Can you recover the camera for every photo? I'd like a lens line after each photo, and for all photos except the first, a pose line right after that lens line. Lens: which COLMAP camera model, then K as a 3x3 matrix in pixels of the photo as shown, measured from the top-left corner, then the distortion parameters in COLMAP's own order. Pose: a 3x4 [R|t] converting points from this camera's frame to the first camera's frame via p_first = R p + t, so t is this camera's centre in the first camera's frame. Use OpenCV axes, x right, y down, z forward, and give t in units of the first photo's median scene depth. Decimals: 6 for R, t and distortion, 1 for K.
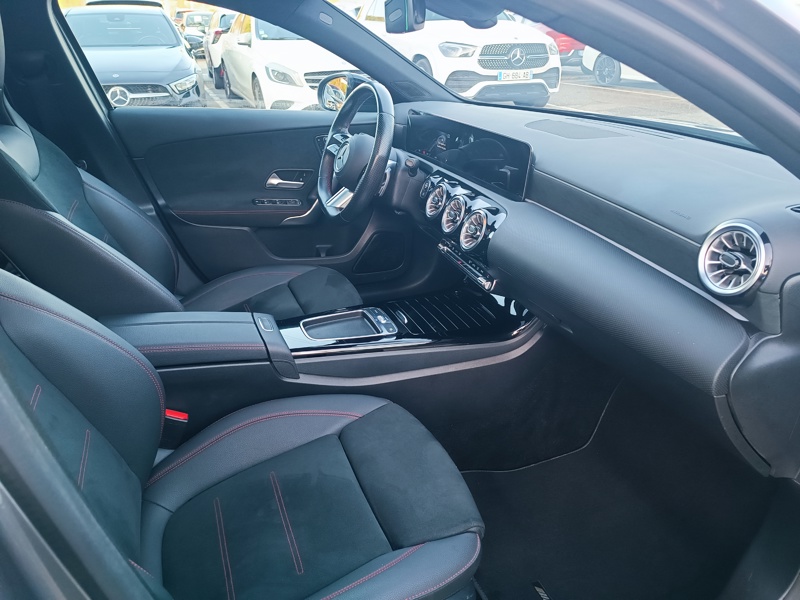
lens RADIAL K [[608.7, 0, 407.3], [0, 608.7, 300.4], [0, 0, 1]] dist [0.006473, 0.000486]
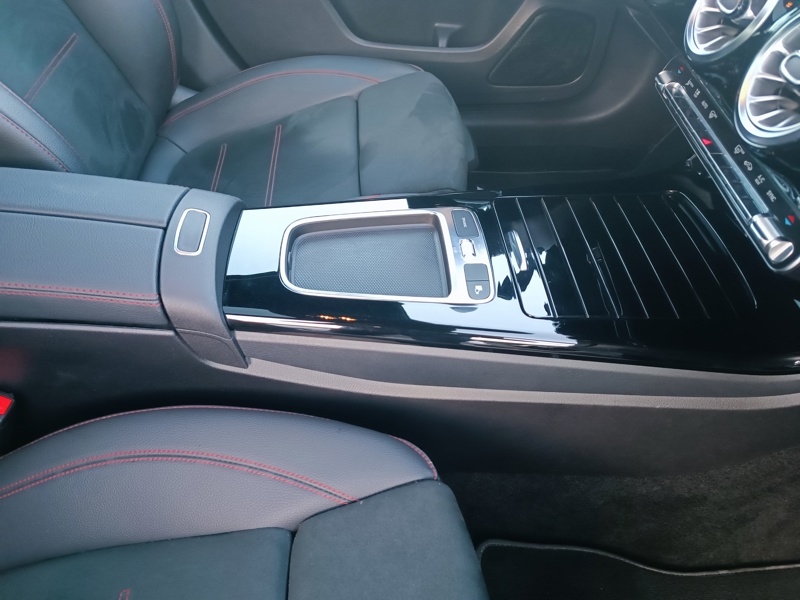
lens RADIAL K [[608.7, 0, 407.3], [0, 608.7, 300.4], [0, 0, 1]] dist [0.006473, 0.000486]
pose [[0.947351, 0.225900, -0.226926, 0.021000], [-0.130622, 0.919708, 0.370237, -0.090008], [0.292342, -0.321103, 0.900793, 0.600725]]
